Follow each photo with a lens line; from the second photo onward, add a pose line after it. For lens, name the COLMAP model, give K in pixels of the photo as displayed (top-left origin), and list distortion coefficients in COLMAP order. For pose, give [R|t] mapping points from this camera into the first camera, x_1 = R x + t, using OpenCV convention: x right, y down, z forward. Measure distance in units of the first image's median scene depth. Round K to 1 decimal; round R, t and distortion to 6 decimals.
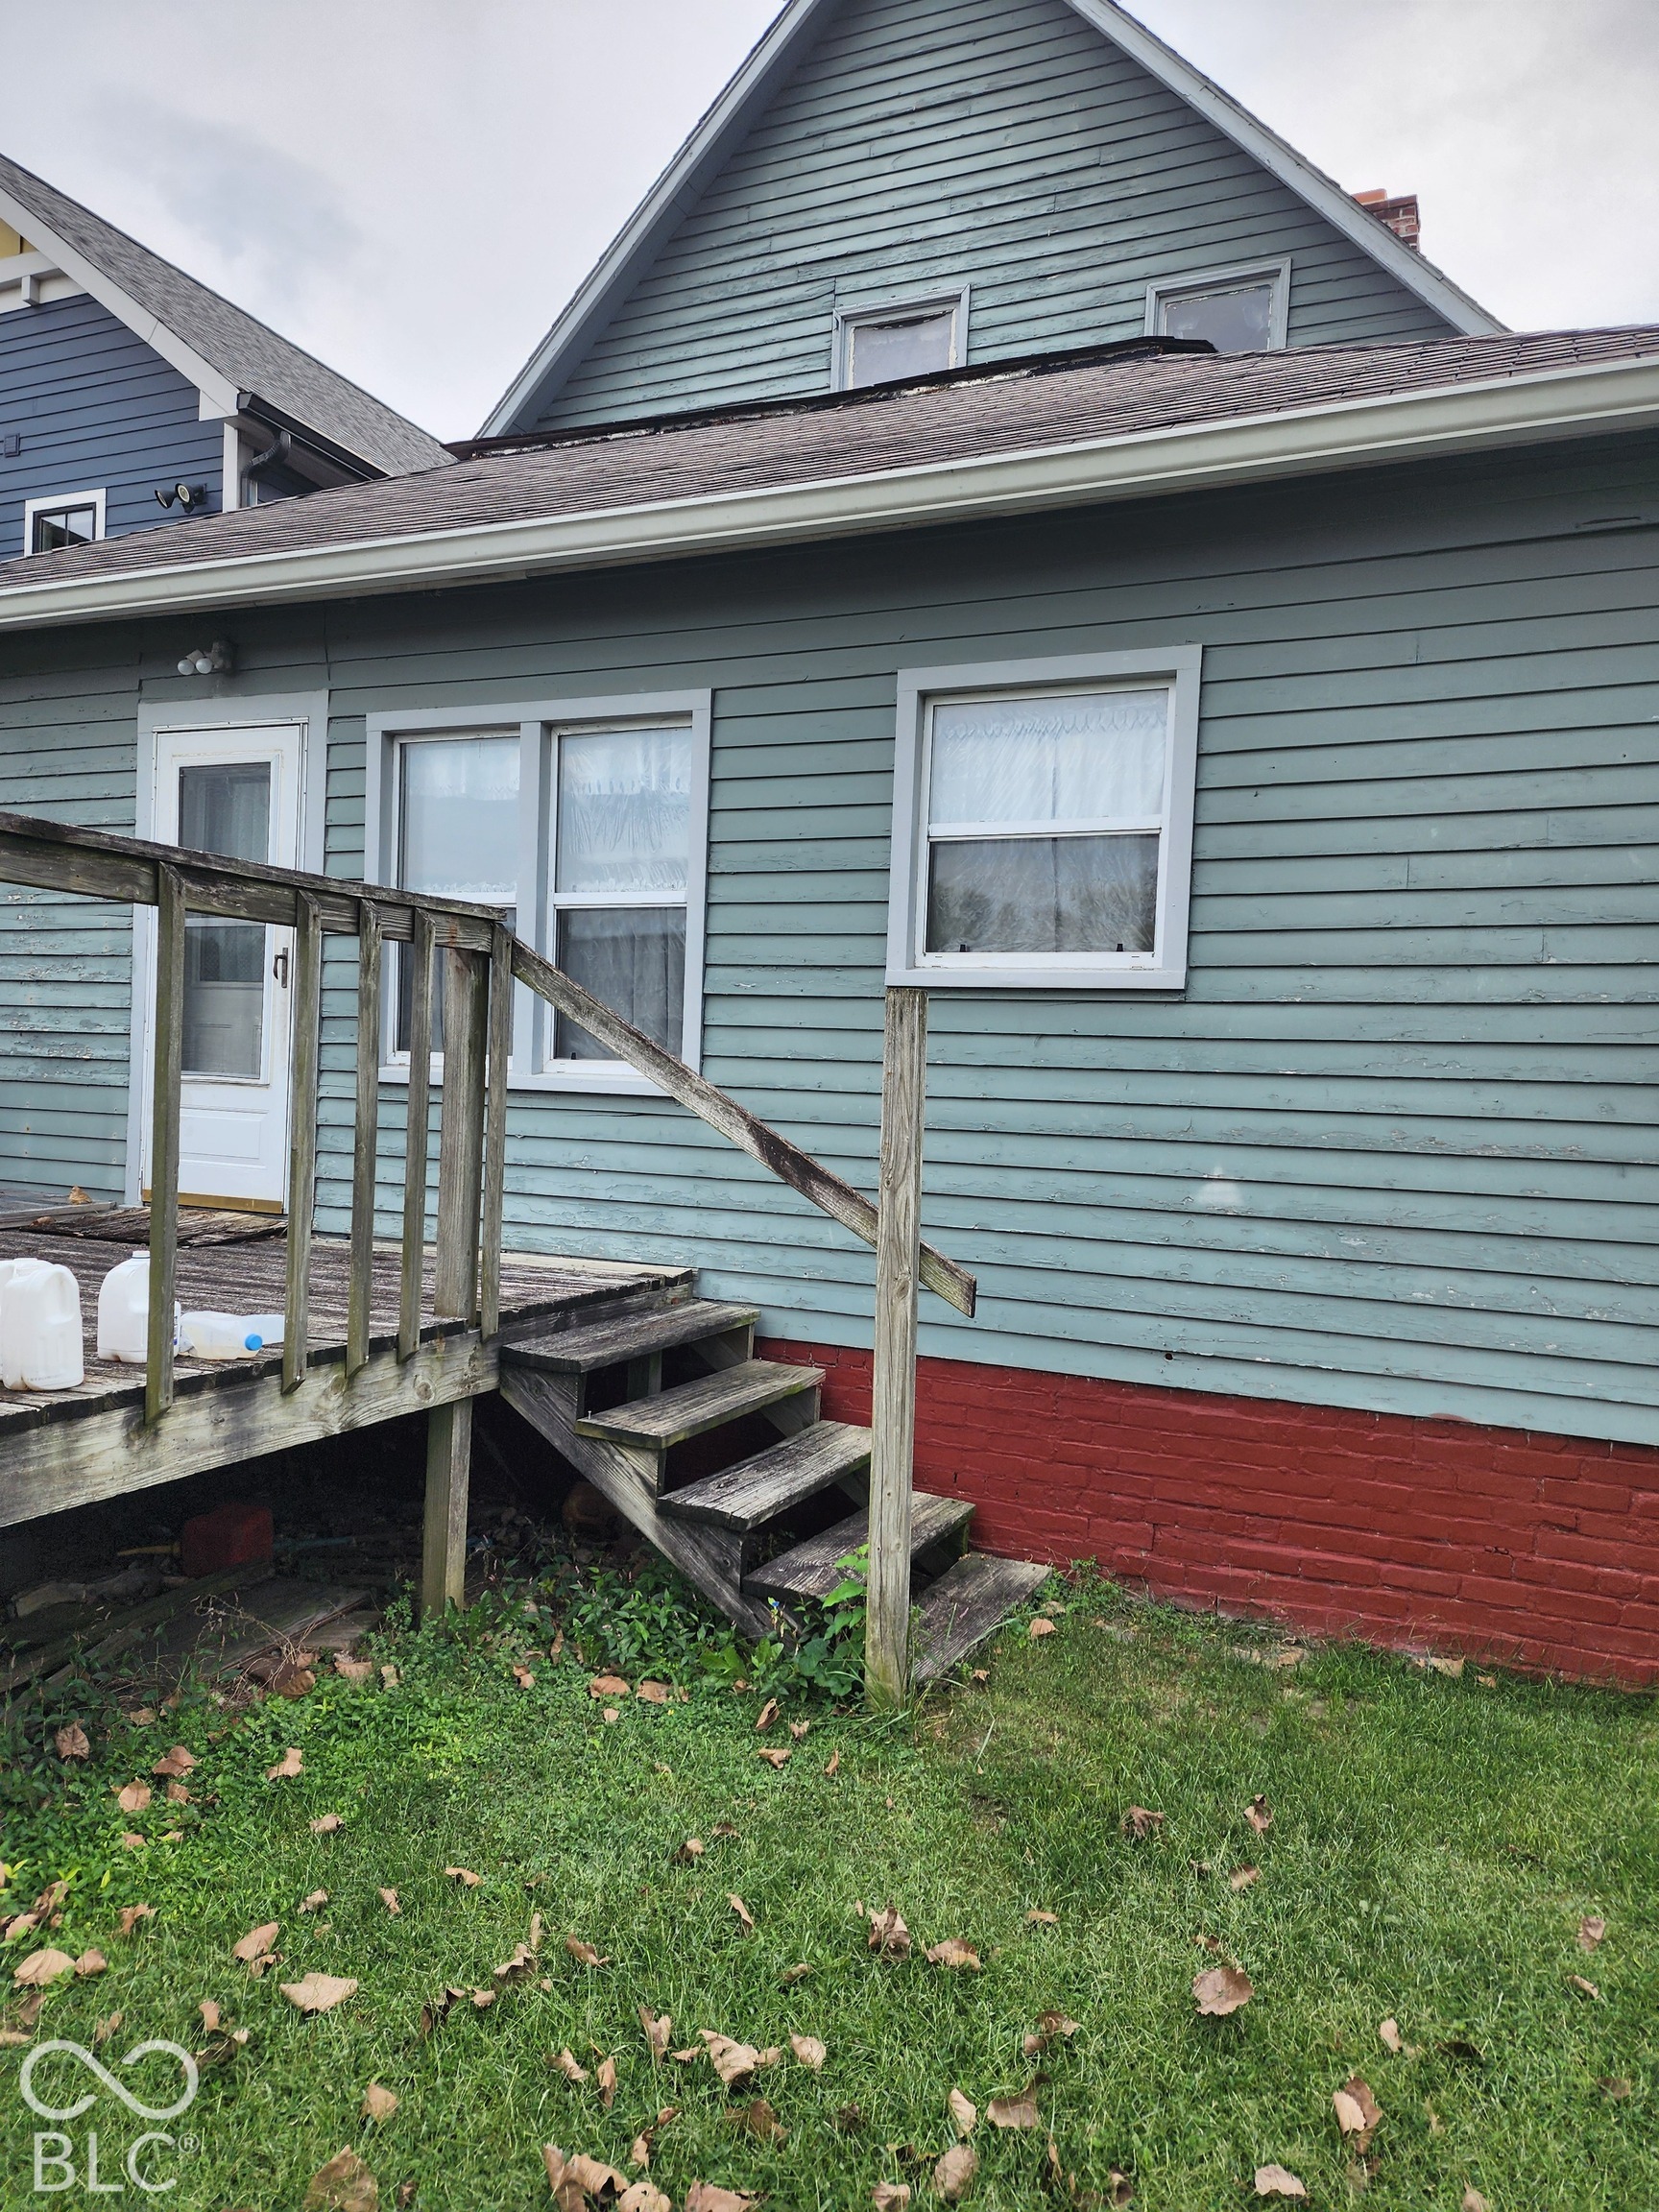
lens RADIAL K [[1493.9, 0, 827.7], [0, 1493.9, 1096.1], [0, 0, 1]] dist [0.089092, -0.090528]
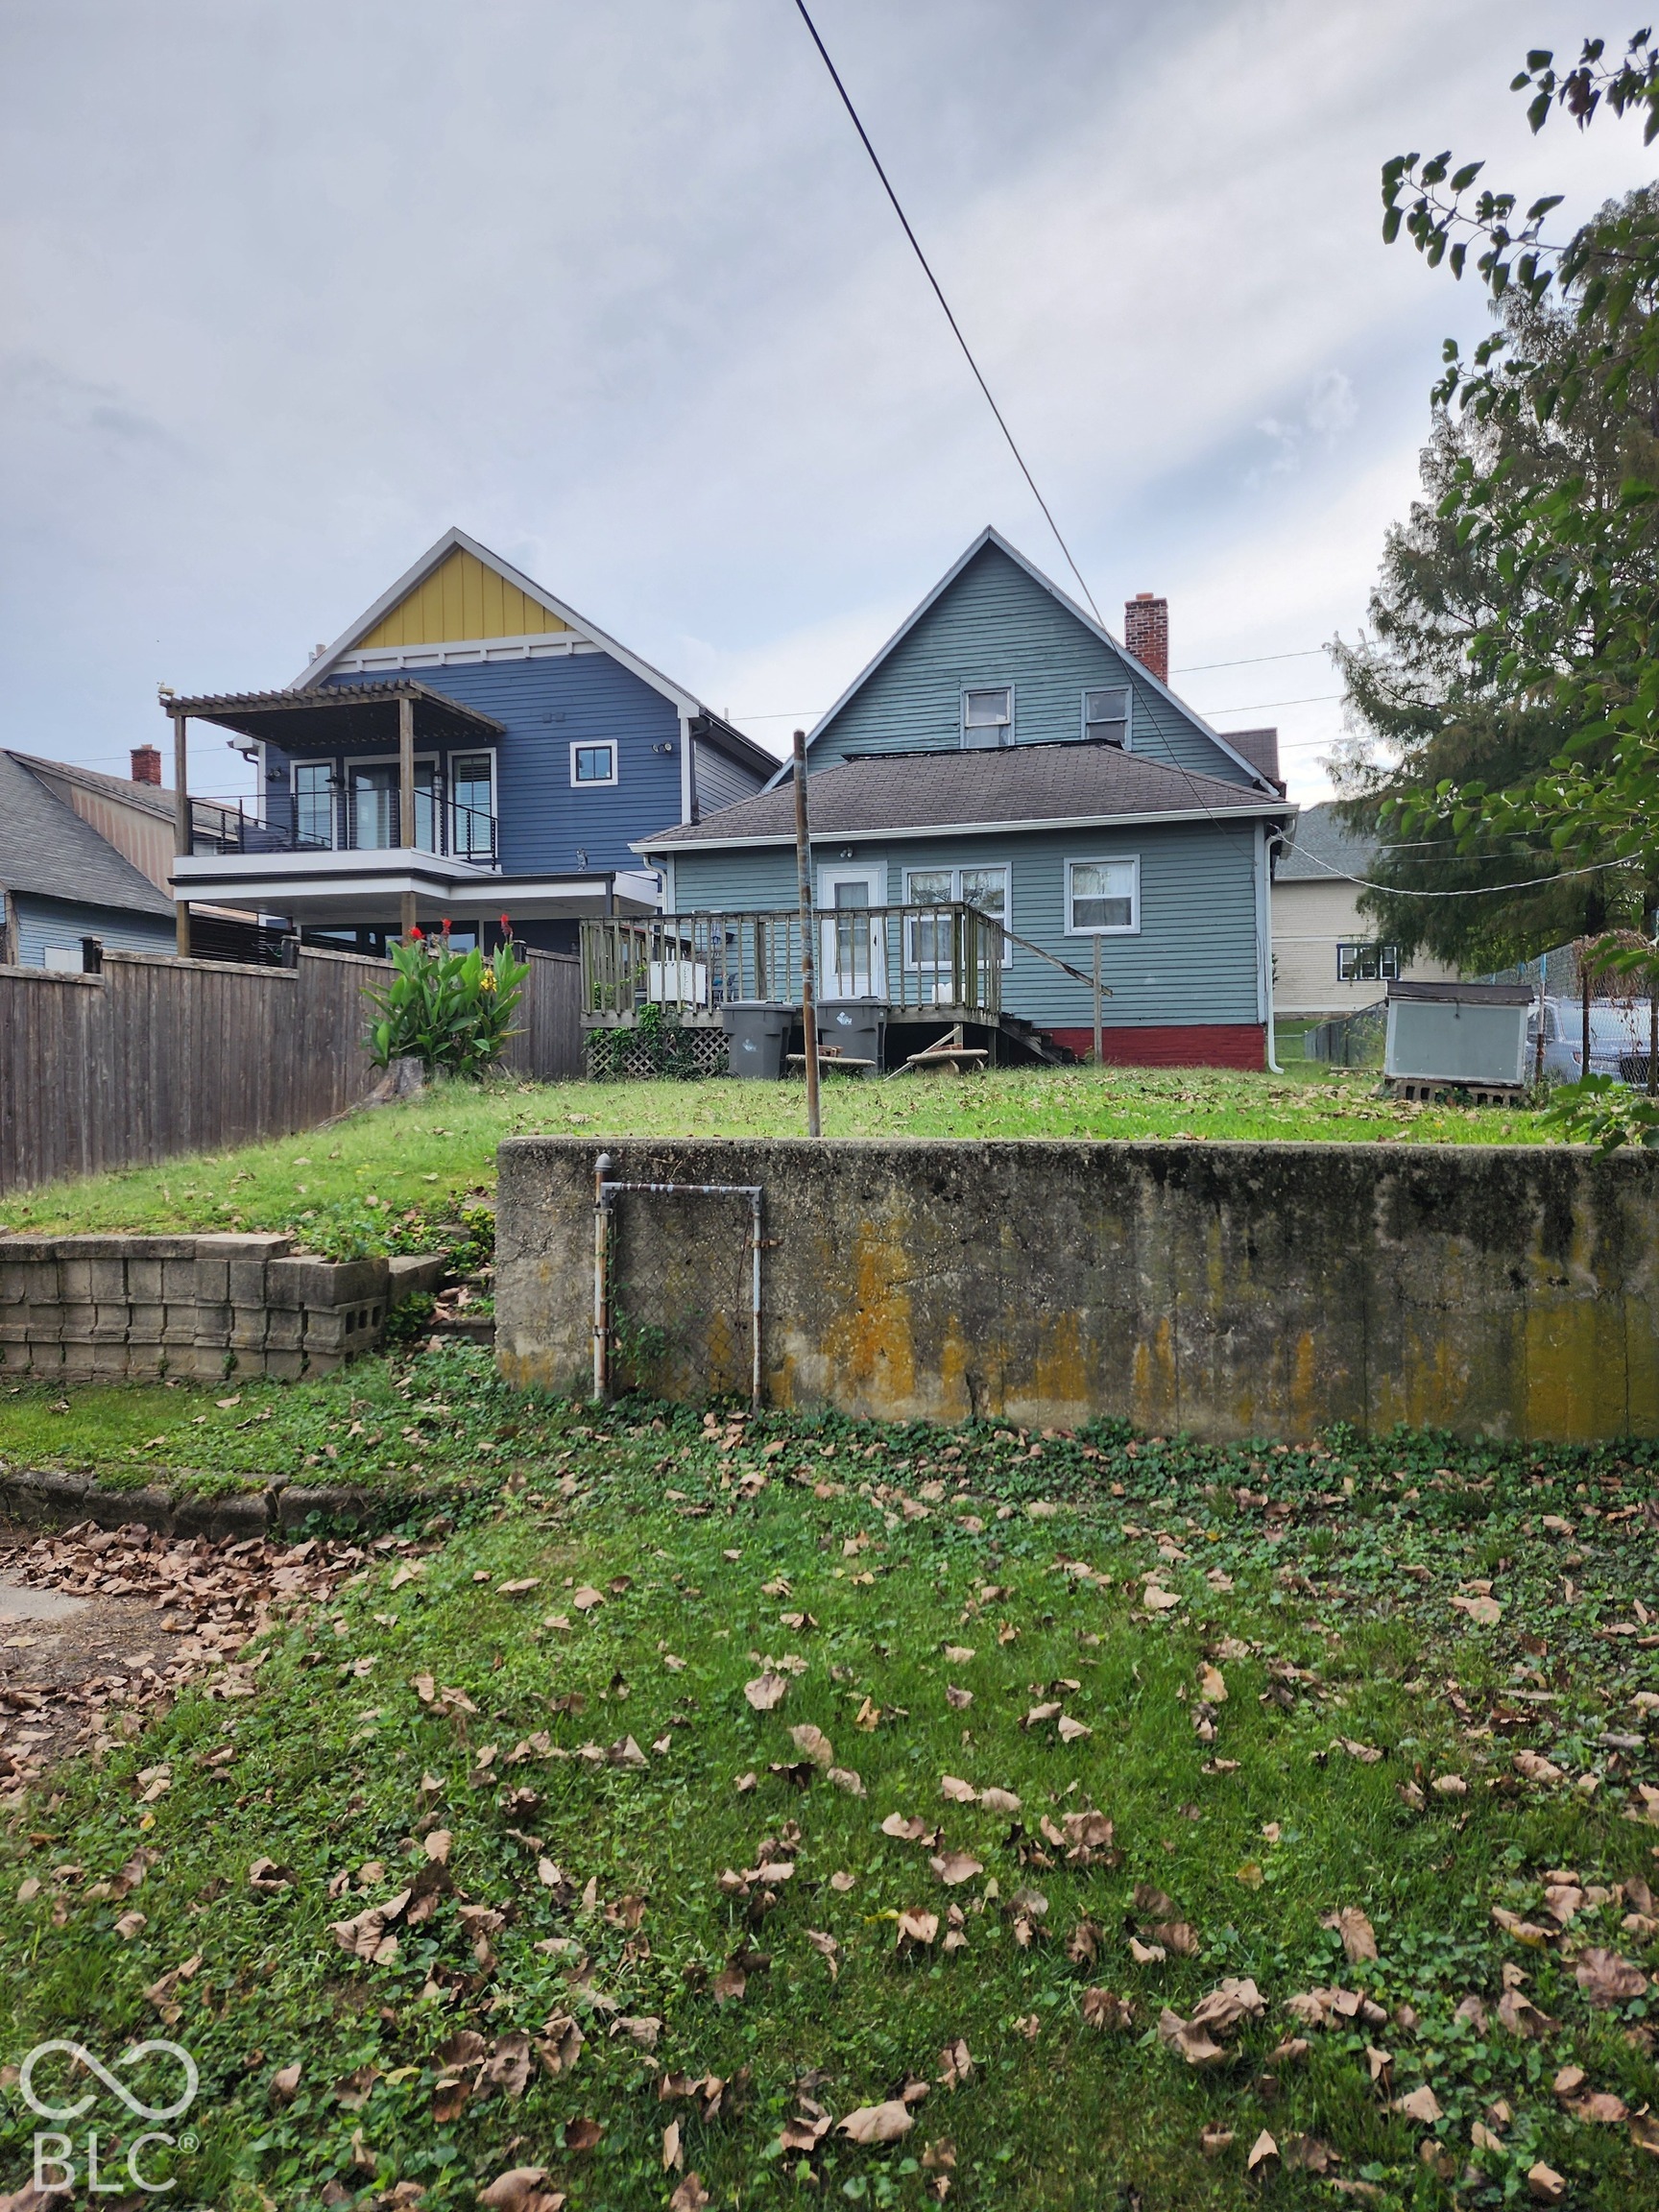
lens RADIAL K [[1493.9, 0, 827.7], [0, 1493.9, 1096.1], [0, 0, 1]] dist [0.089092, -0.090528]
pose [[0.988006, -0.053169, 0.144974, -0.996670], [0.052165, 0.998581, 0.010719, 0.232797], [-0.145338, -0.003028, 0.989377, -2.412340]]
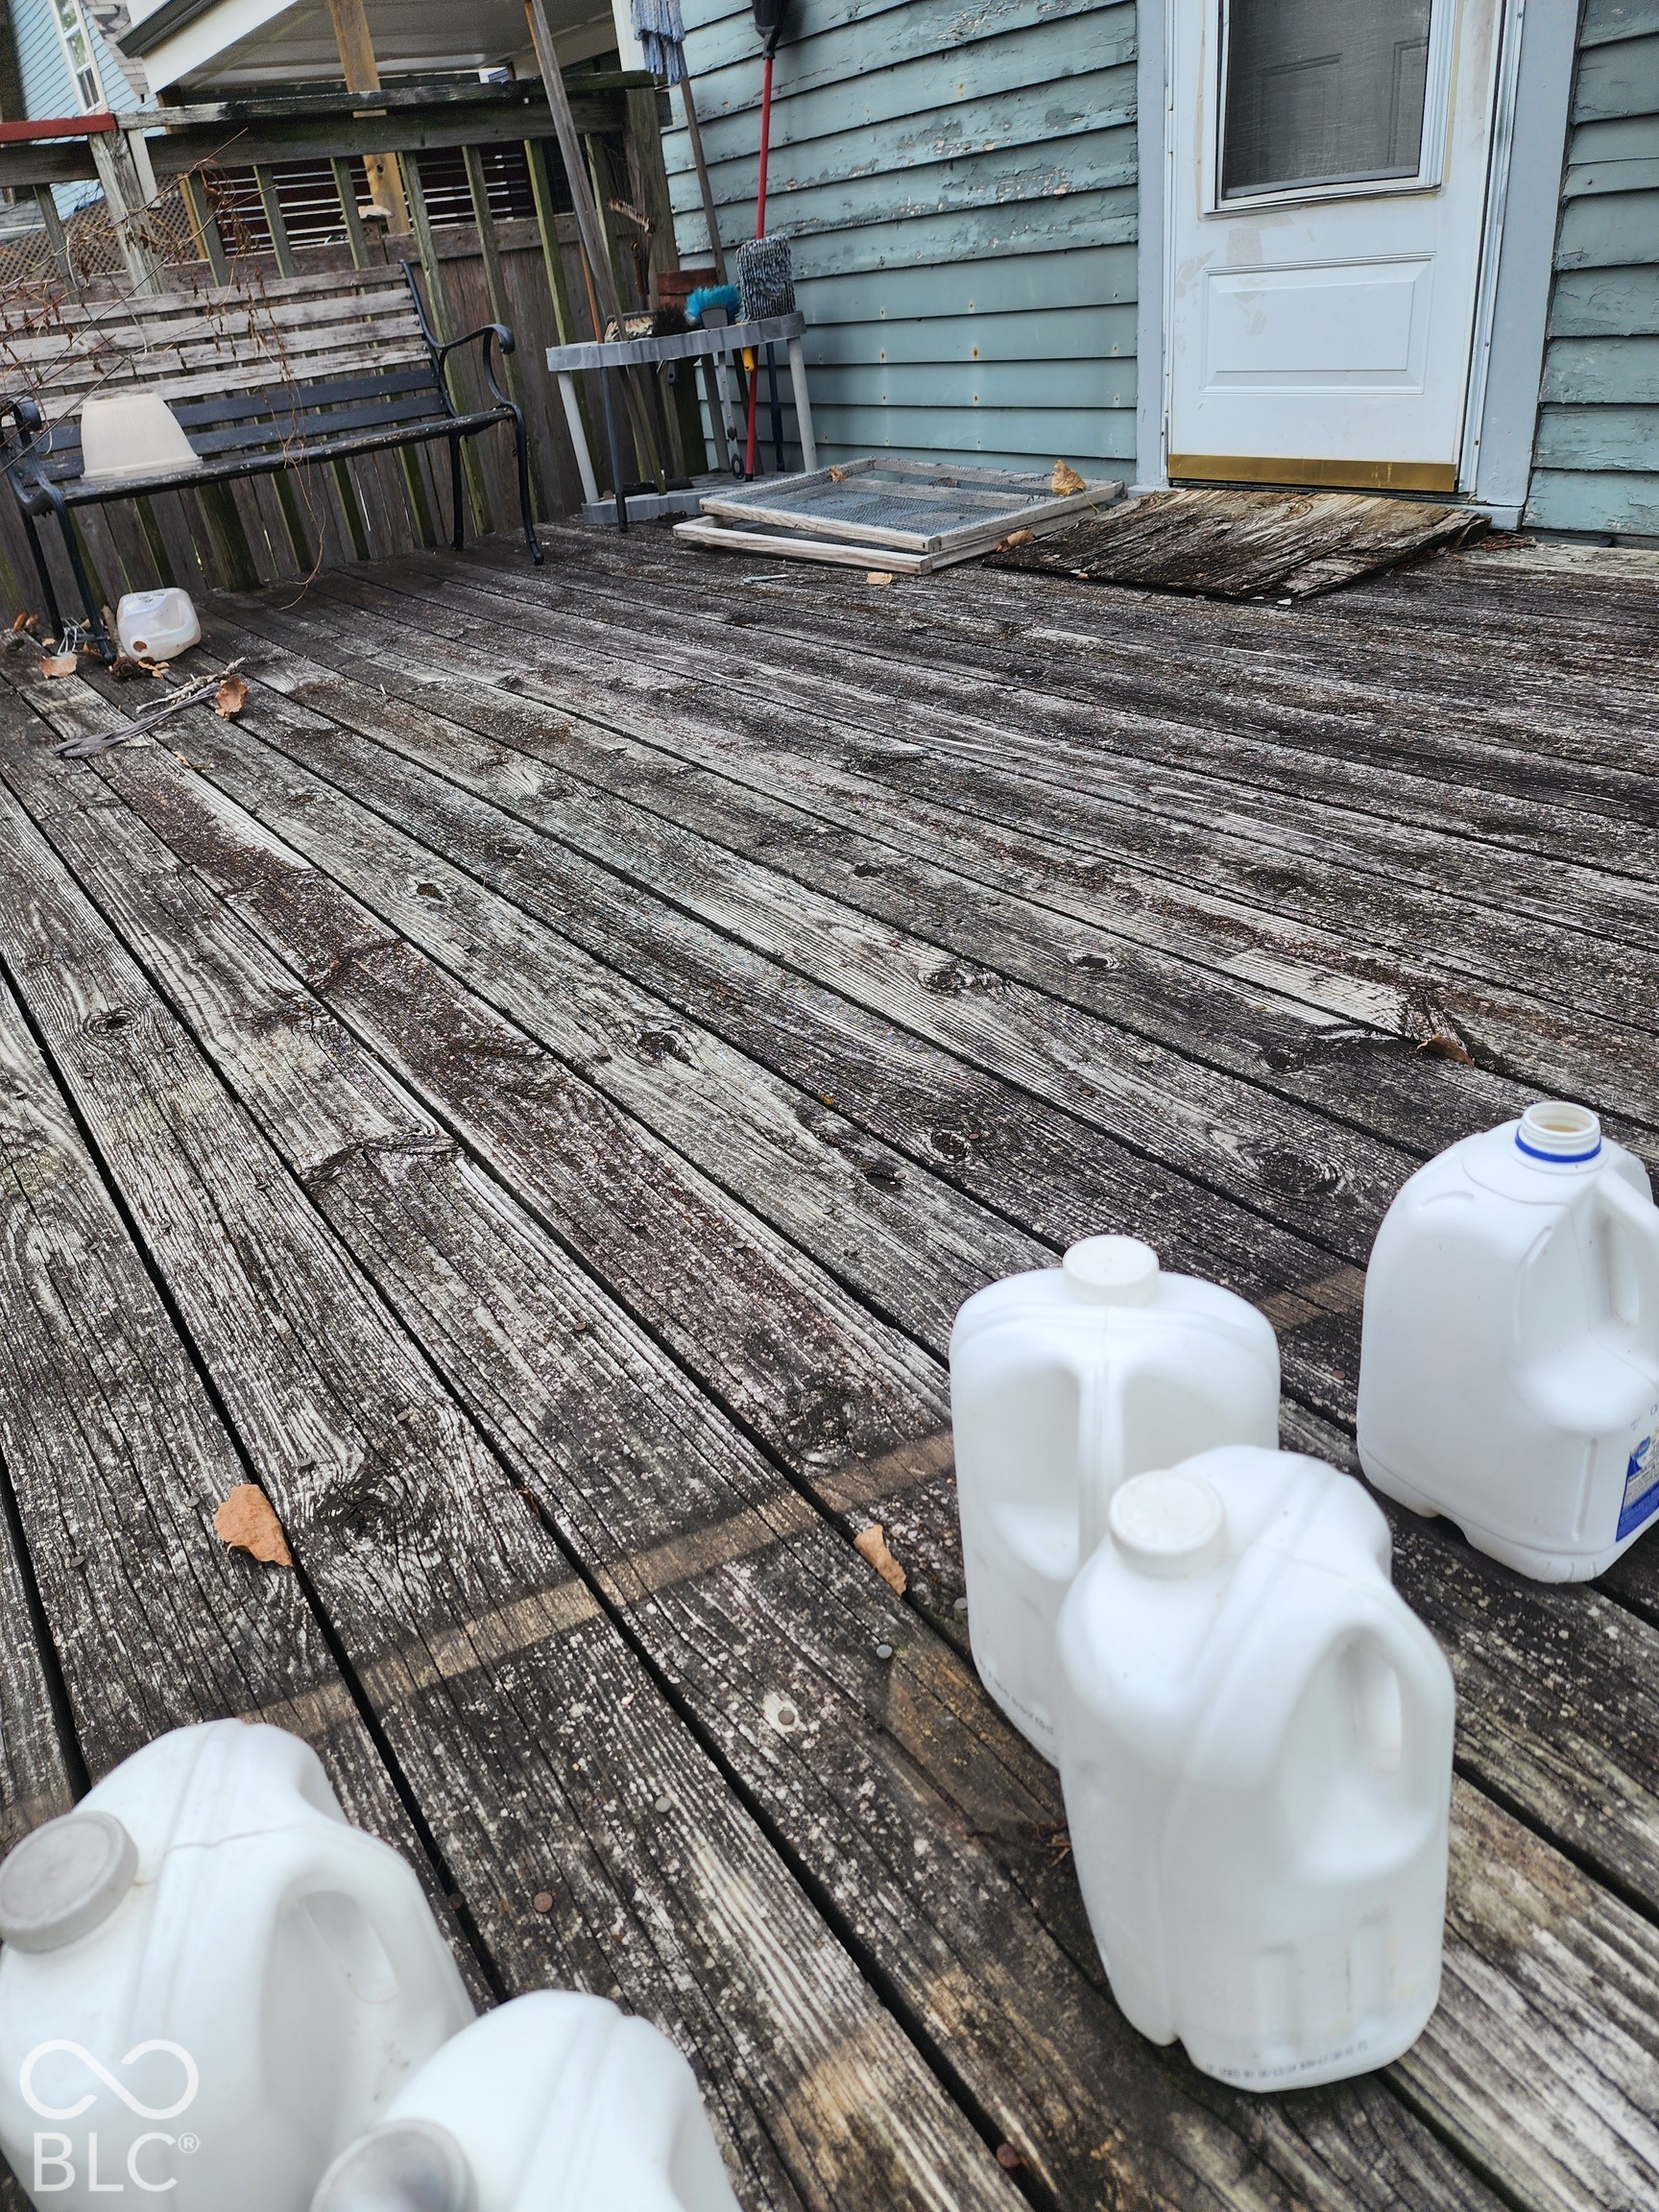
lens RADIAL K [[1493.9, 0, 827.7], [0, 1493.9, 1096.1], [0, 0, 1]] dist [0.089092, -0.090528]
pose [[0.836636, 0.146768, -0.527730, -0.243362], [0.131503, 0.881441, 0.453618, 0.000878], [0.531739, -0.448911, 0.718145, 0.459365]]
